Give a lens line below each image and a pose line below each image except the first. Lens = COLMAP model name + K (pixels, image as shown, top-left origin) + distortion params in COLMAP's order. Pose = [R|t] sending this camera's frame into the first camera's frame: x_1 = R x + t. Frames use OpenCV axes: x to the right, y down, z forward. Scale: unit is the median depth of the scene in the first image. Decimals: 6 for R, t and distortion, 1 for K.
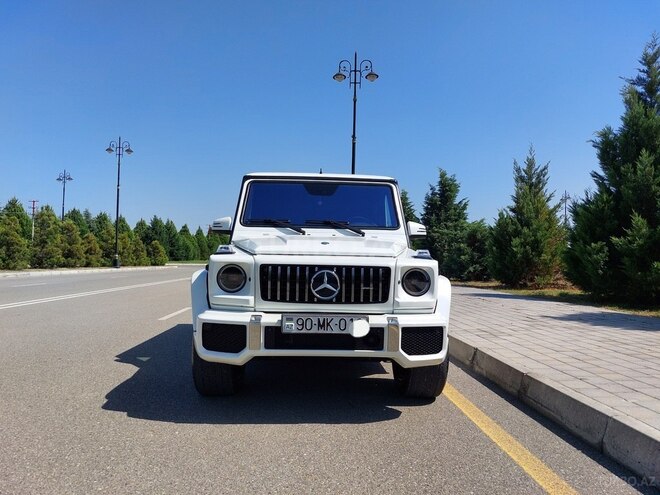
lens RADIAL K [[474.2, 0, 326.9], [0, 474.2, 250.5], [0, 0, 1]] dist [0.060848, -0.062382]
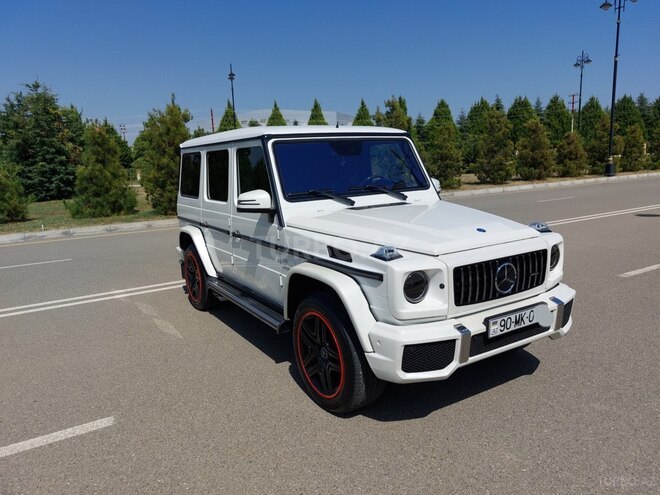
lens RADIAL K [[474.2, 0, 325.3], [0, 474.2, 250.8], [0, 0, 1]] dist [0.060848, -0.062382]
pose [[0.870926, -0.148517, 0.468433, -0.726162], [0.053574, 0.976251, 0.209914, -0.192977], [-0.488484, -0.157724, 0.858199, 0.344510]]
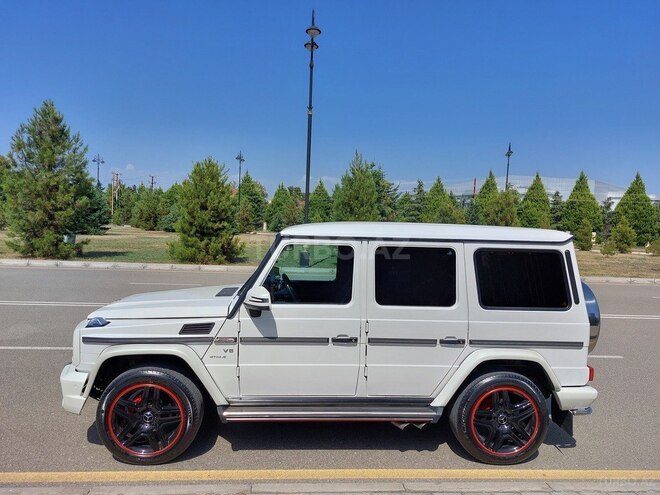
lens RADIAL K [[474.2, 0, 329.6], [0, 474.2, 252.8], [0, 0, 1]] dist [0.060848, -0.062382]
pose [[0.998565, 0.013677, 0.051771, -2.316705], [-0.018044, 0.996230, 0.084858, -0.365159], [-0.050415, -0.085670, 0.995047, -0.954335]]
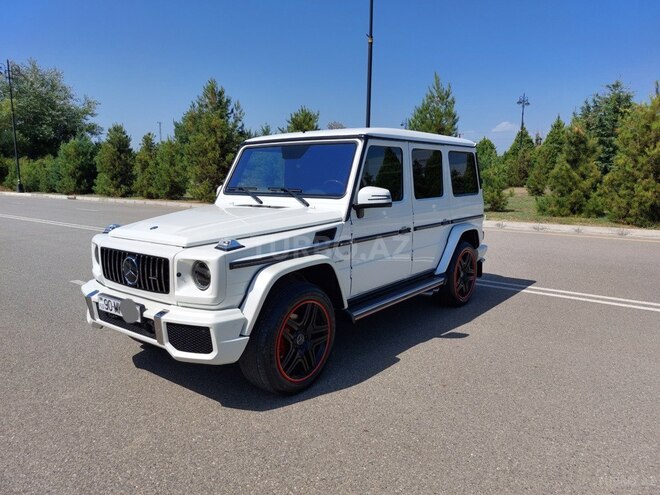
lens RADIAL K [[474.2, 0, 329.9], [0, 474.2, 244.7], [0, 0, 1]] dist [0.060848, -0.062382]
pose [[0.765286, 0.070639, -0.639802, 0.974601], [0.030068, 0.988952, 0.145154, -0.121367], [0.642988, -0.130322, 0.754707, 0.461383]]
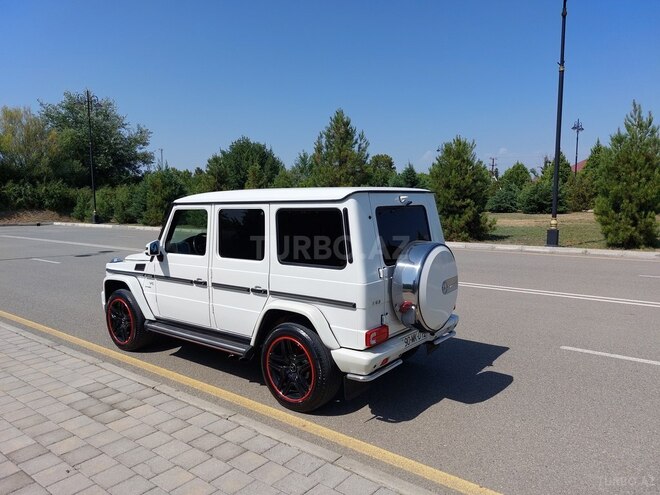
lens RADIAL K [[474.2, 0, 326.1], [0, 474.2, 244.2], [0, 0, 1]] dist [0.060848, -0.062382]
pose [[0.768995, 0.031086, -0.638498, -0.853161], [0.039023, 0.994671, 0.095425, -0.298999], [0.638062, -0.098297, 0.763685, -0.686469]]
